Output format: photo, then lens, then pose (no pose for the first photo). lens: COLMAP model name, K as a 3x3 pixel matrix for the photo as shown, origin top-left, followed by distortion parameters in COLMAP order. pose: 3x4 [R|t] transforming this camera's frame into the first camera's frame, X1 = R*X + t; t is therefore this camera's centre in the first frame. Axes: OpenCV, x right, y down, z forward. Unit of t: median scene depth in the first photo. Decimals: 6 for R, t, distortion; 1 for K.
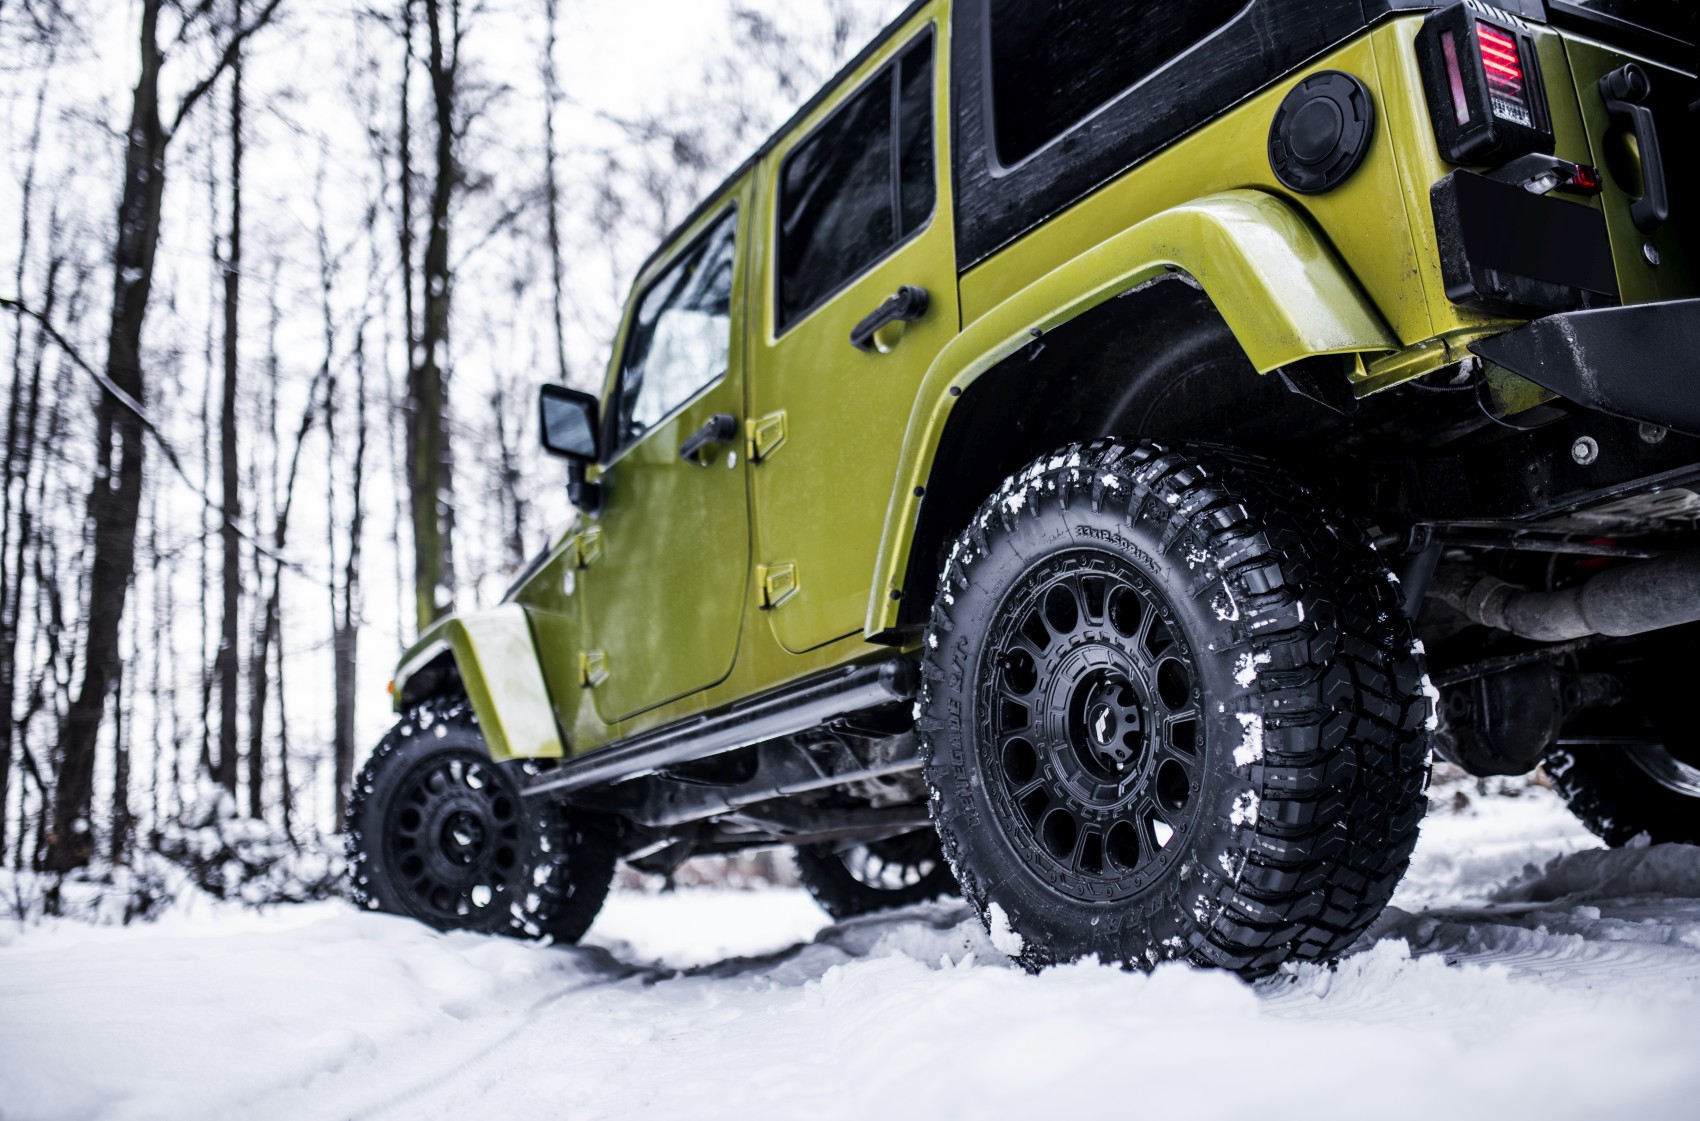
lens RADIAL K [[1623.0, 0, 850.0], [0, 1623.0, 560.5], [0, 0, 1]] dist [-0.074015, 0.126637]
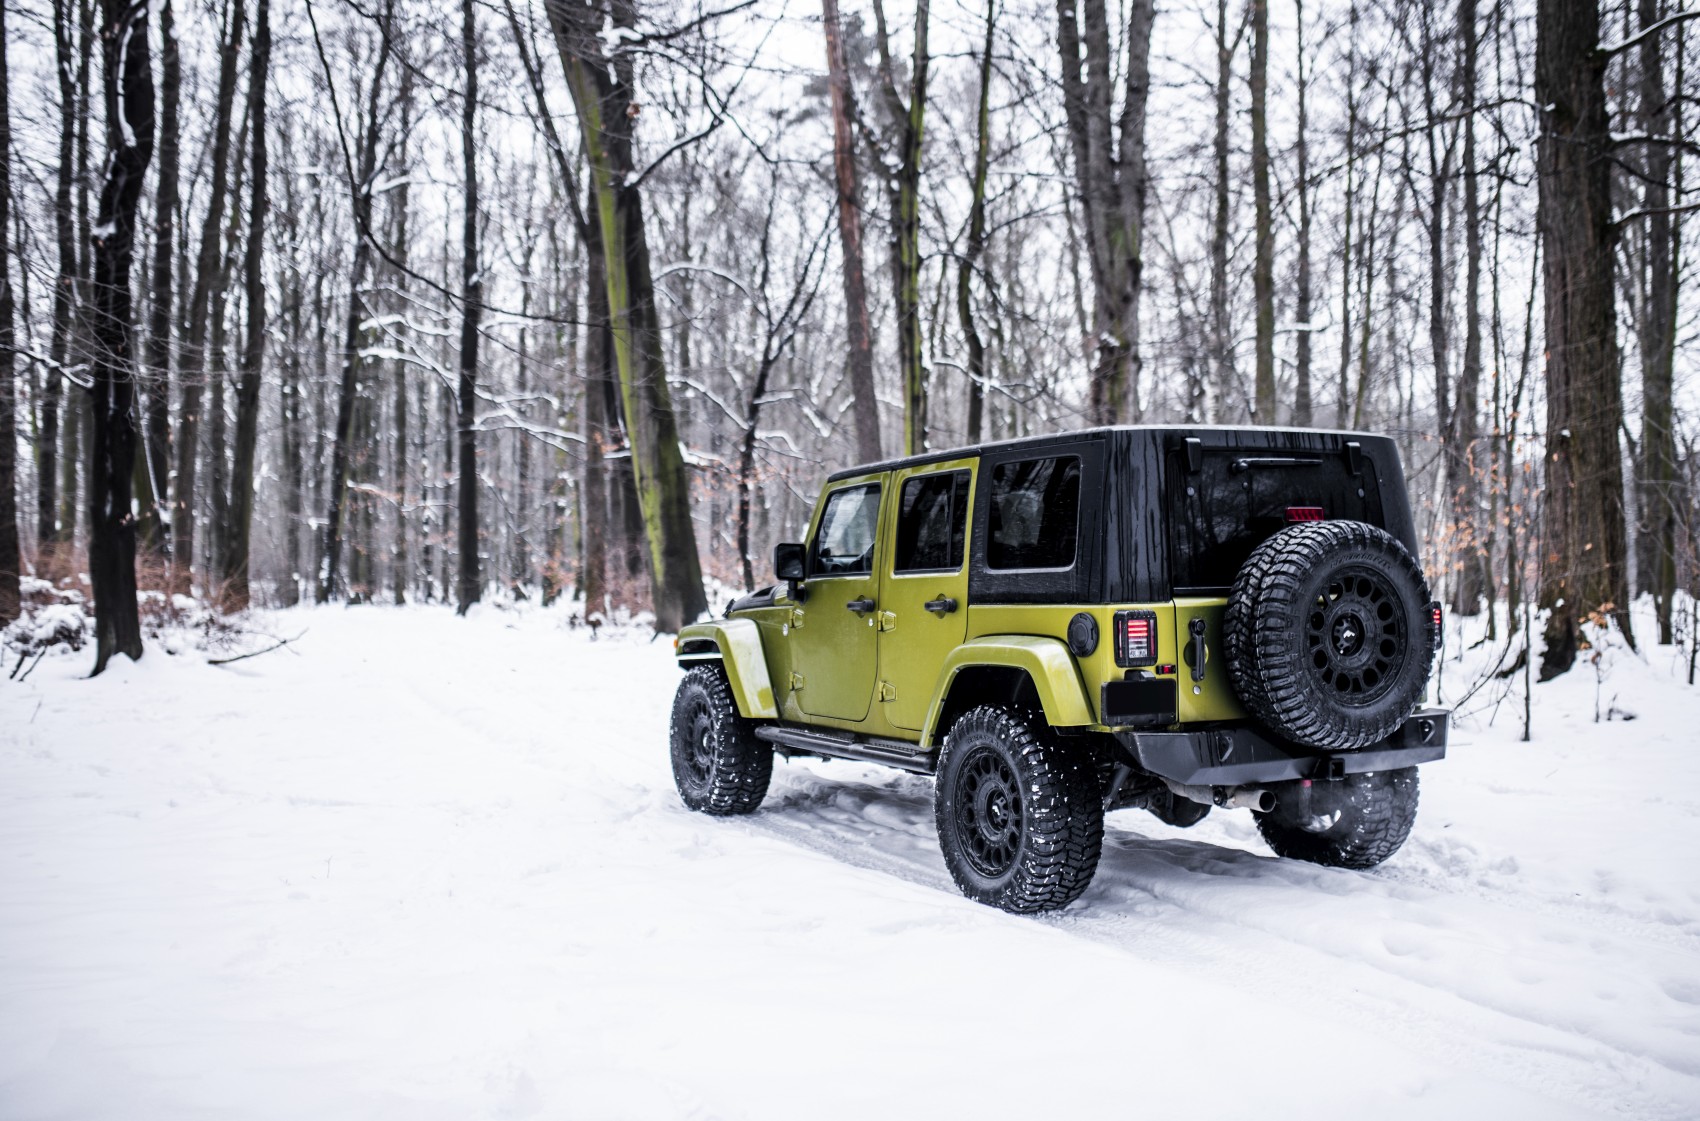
lens RADIAL K [[1693.0, 0, 850.0], [0, 1693.0, 560.5], [0, 0, 1]] dist [-0.054405, 0.037082]
pose [[0.993396, 0.073965, -0.087708, 0.107495], [-0.054253, 0.976422, 0.208944, -0.739472], [0.101094, -0.202805, 0.973987, -1.392573]]
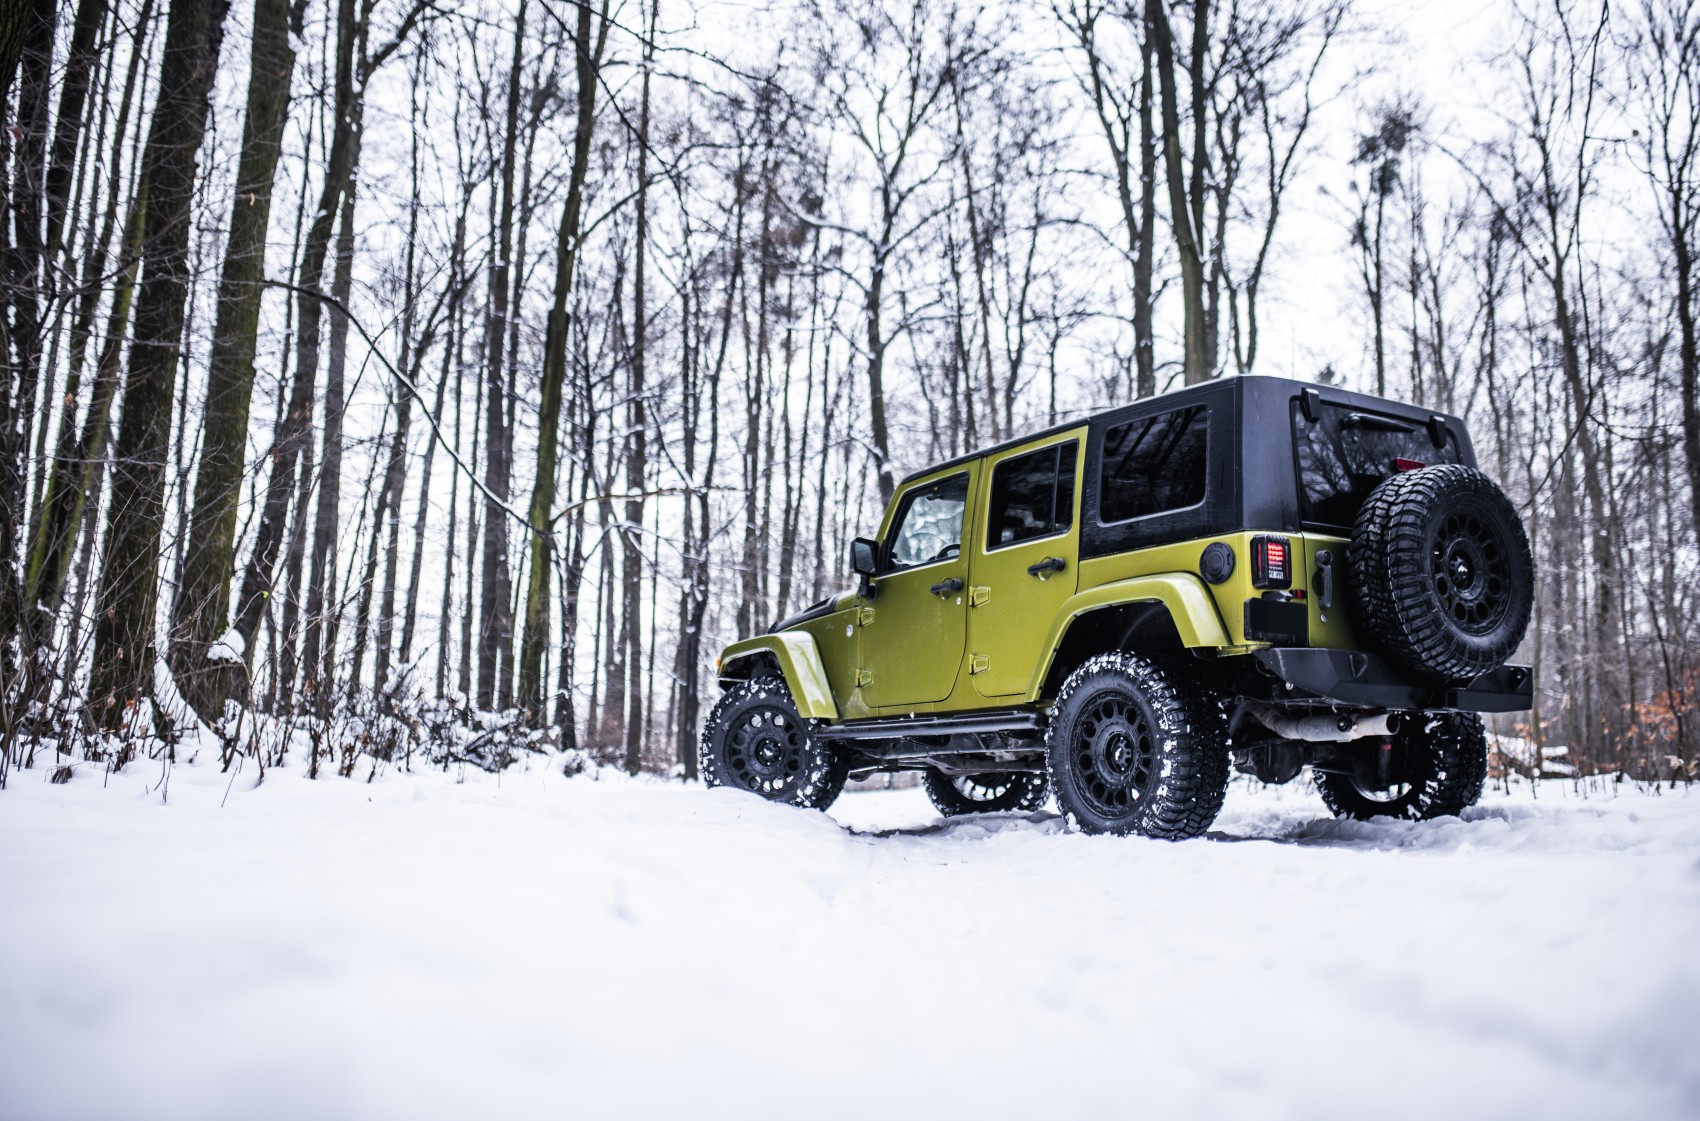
lens RADIAL K [[1623.0, 0, 850.0], [0, 1623.0, 560.5], [0, 0, 1]] dist [-0.074015, 0.126637]
pose [[0.994692, 0.102894, -0.000440, -0.275641], [-0.102687, 0.992945, 0.059289, -0.284600], [0.006538, -0.058929, 0.998241, -1.446674]]
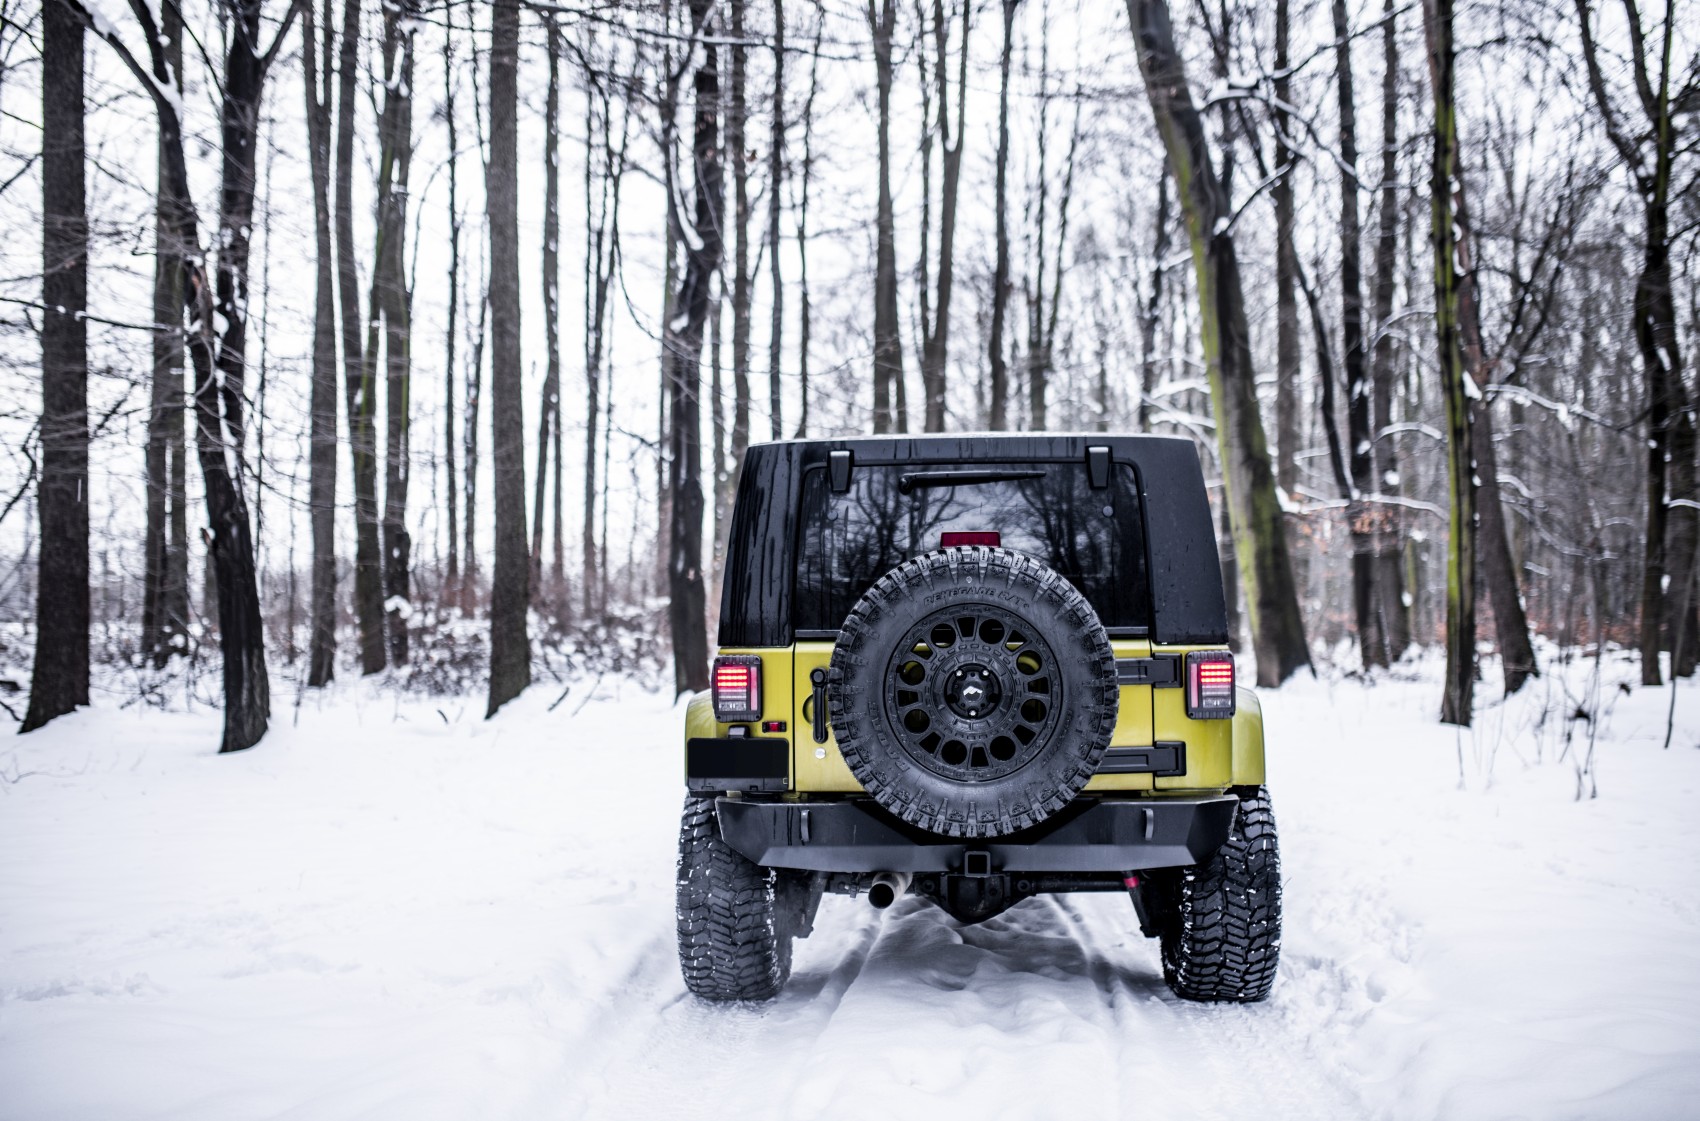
lens RADIAL K [[1623.0, 0, 850.0], [0, 1623.0, 560.5], [0, 0, 1]] dist [-0.074015, 0.126637]
pose [[0.802766, 0.055094, -0.593744, 1.426044], [0.060433, 0.983079, 0.172929, -0.646625], [0.593224, -0.174703, 0.785853, -0.565189]]
